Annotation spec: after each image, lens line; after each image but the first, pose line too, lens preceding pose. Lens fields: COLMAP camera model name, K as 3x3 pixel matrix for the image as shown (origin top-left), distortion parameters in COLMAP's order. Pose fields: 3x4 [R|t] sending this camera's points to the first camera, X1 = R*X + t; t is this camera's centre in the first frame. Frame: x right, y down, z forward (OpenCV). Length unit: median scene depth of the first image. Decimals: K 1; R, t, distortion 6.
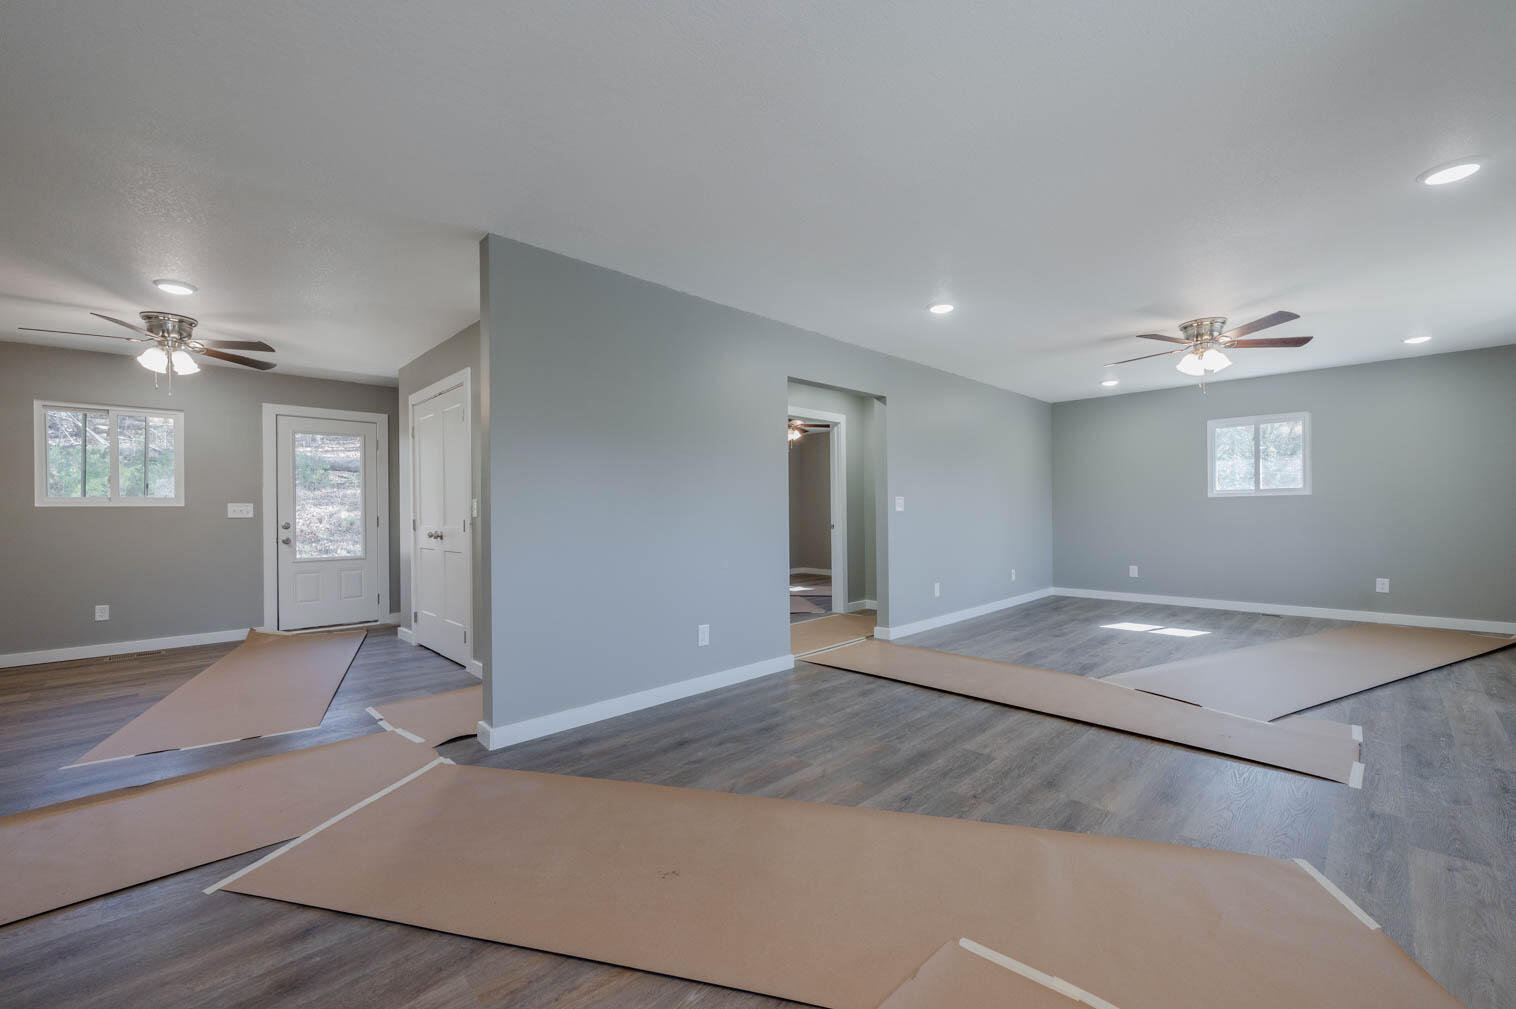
lens RADIAL K [[614.2, 0, 758.0], [0, 614.2, 510.6], [0, 0, 1]] dist [-0.000093, 0.000037]
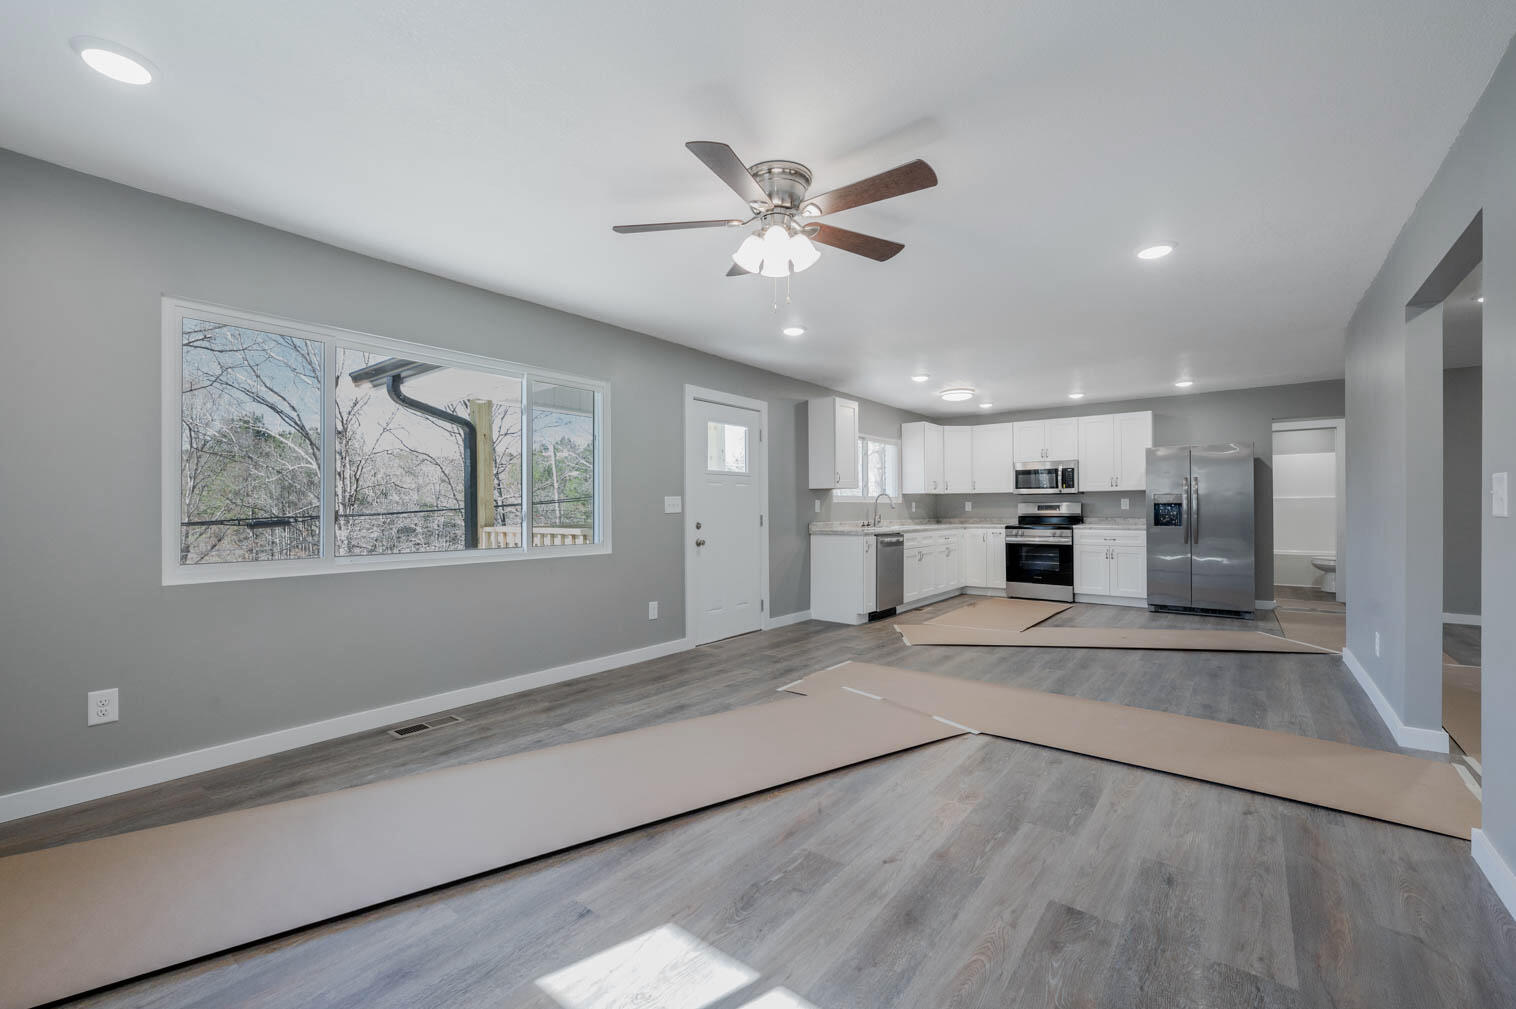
lens RADIAL K [[628.6, 0, 749.0], [0, 628.6, 507.5], [0, 0, 1]] dist [0.001522, 0.000006]
pose [[-0.991113, 0.012116, -0.132468, 0.703318], [0.012396, 0.999922, -0.001294, -0.009953], [0.132442, -0.002925, -0.991186, 1.319852]]
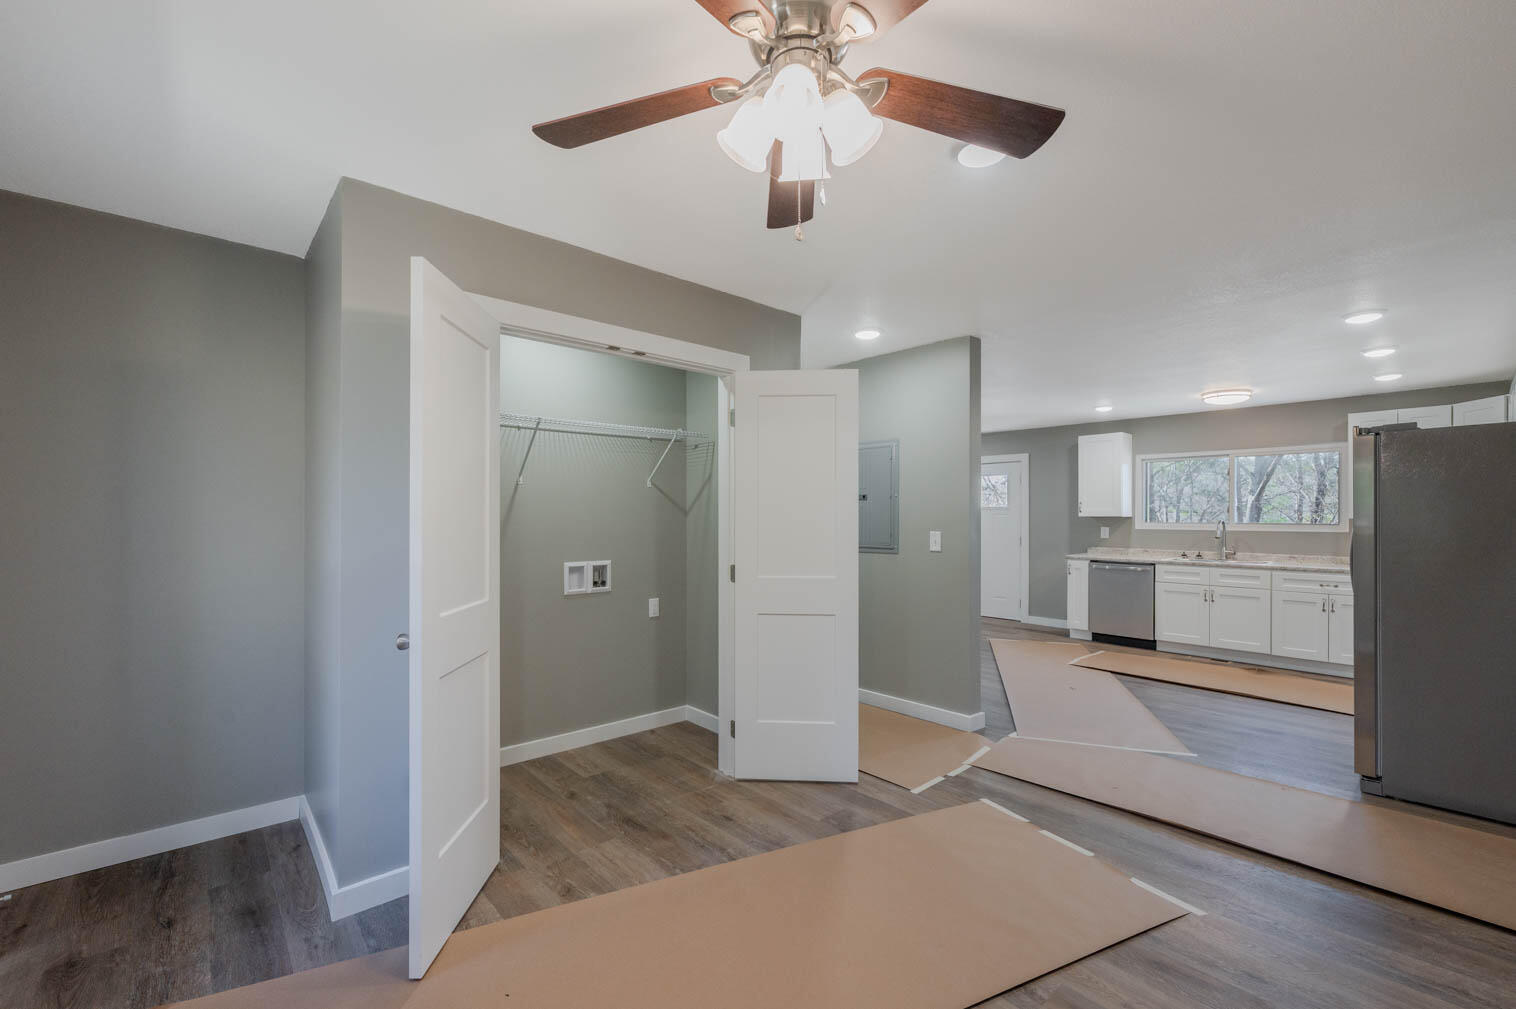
lens RADIAL K [[626.6, 0, 757.8], [0, 626.6, 517.8], [0, 0, 1]] dist [-0.001367, -0.000114]
pose [[0.045082, 0.007838, 0.998953, -1.004551], [-0.005927, 0.999954, -0.007578, -0.029455], [-0.998966, -0.005579, 0.045127, 0.787904]]
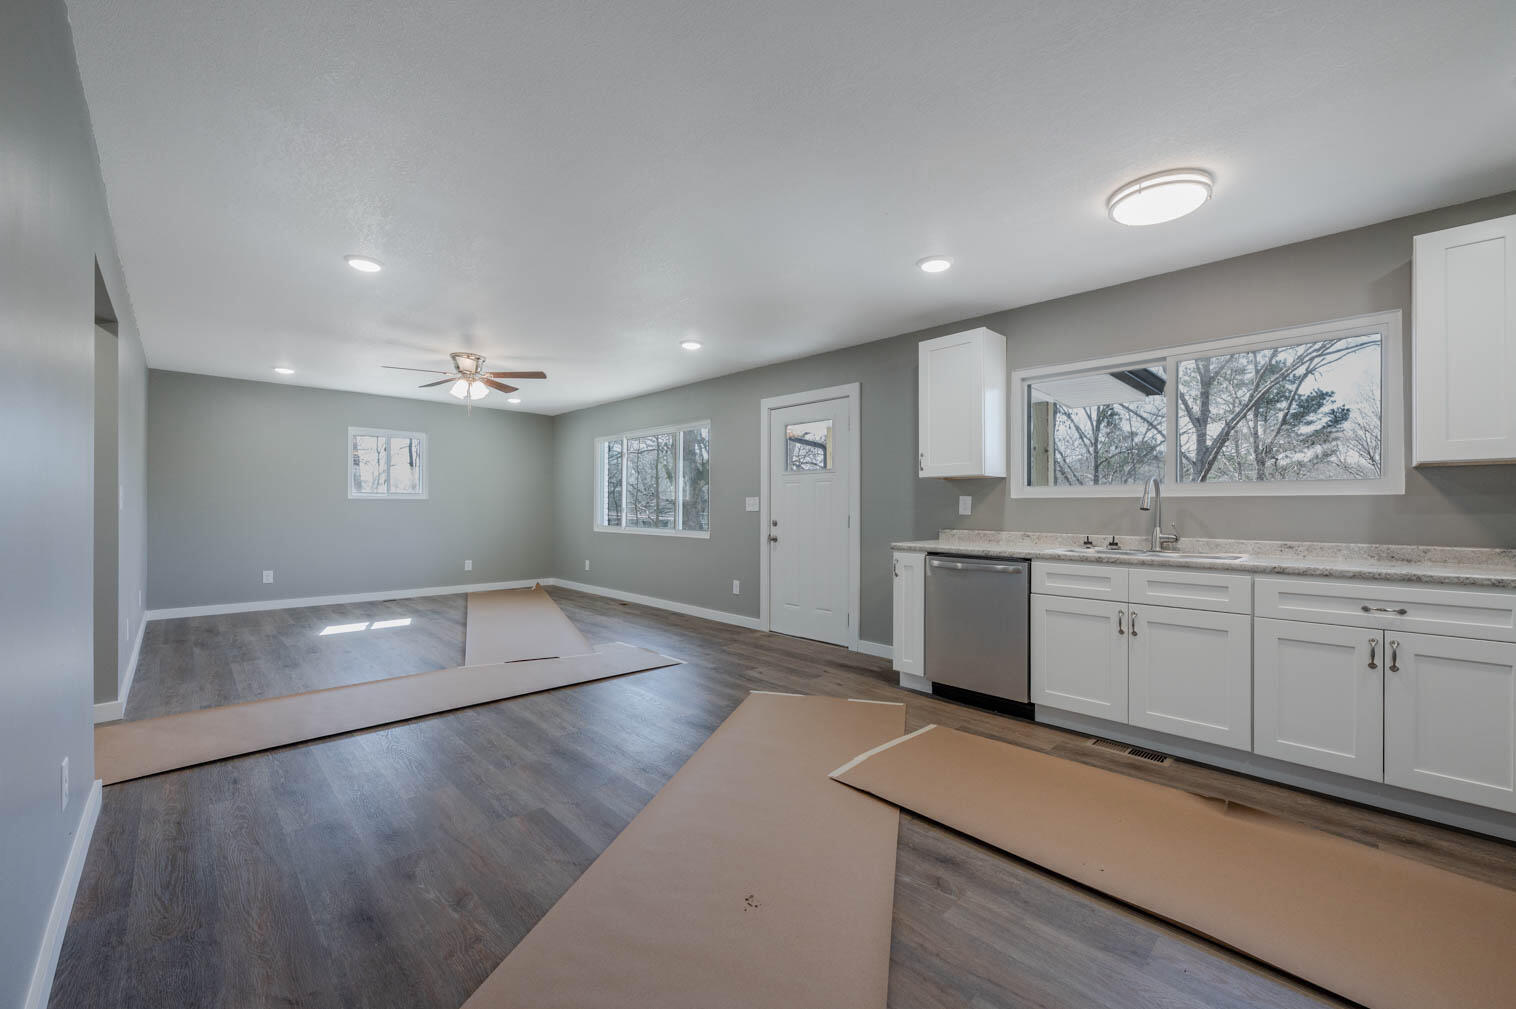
lens RADIAL K [[599.8, 0, 758.0], [0, 599.8, 504.5], [0, 0, 1]] dist [-0.000772, 0.000156]
pose [[0.003971, 0.016888, 0.999849, -0.384432], [-0.006751, 0.999835, -0.016861, 0.001627], [-0.999969, -0.006683, 0.004085, 0.357898]]
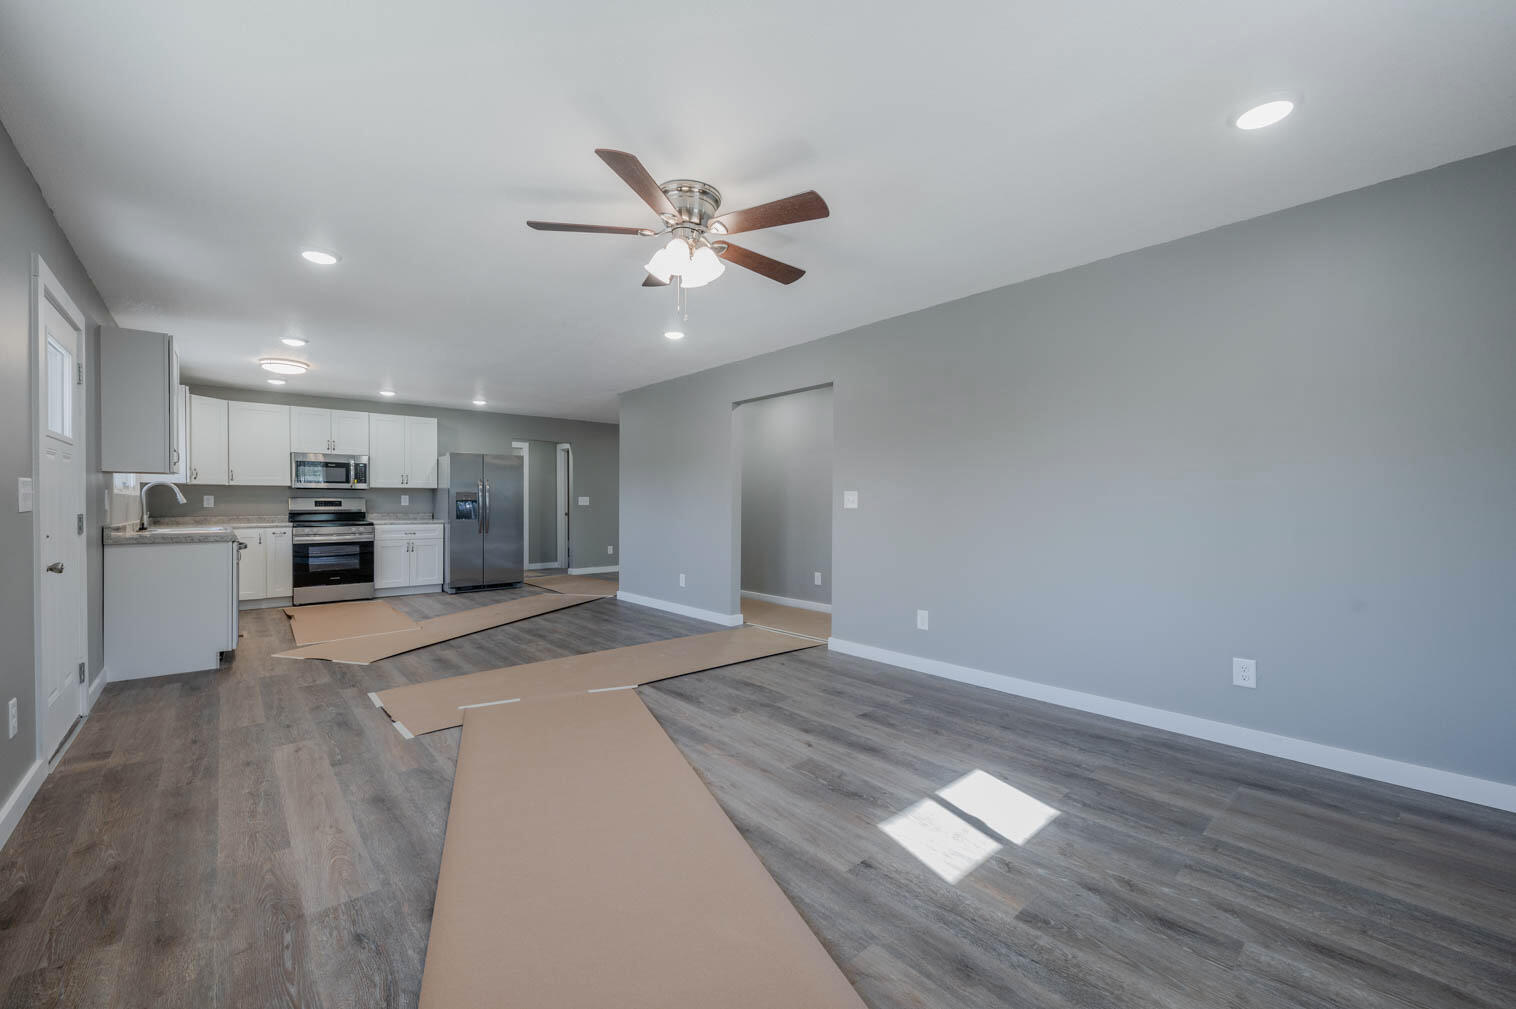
lens RADIAL K [[599.8, 0, 758.0], [0, 599.8, 504.5], [0, 0, 1]] dist [-0.000772, 0.000156]
pose [[-0.045542, 0.009436, -0.998918, 1.103722], [0.000119, 0.999955, 0.009440, -0.012943], [0.998962, 0.000311, -0.045541, 0.929113]]
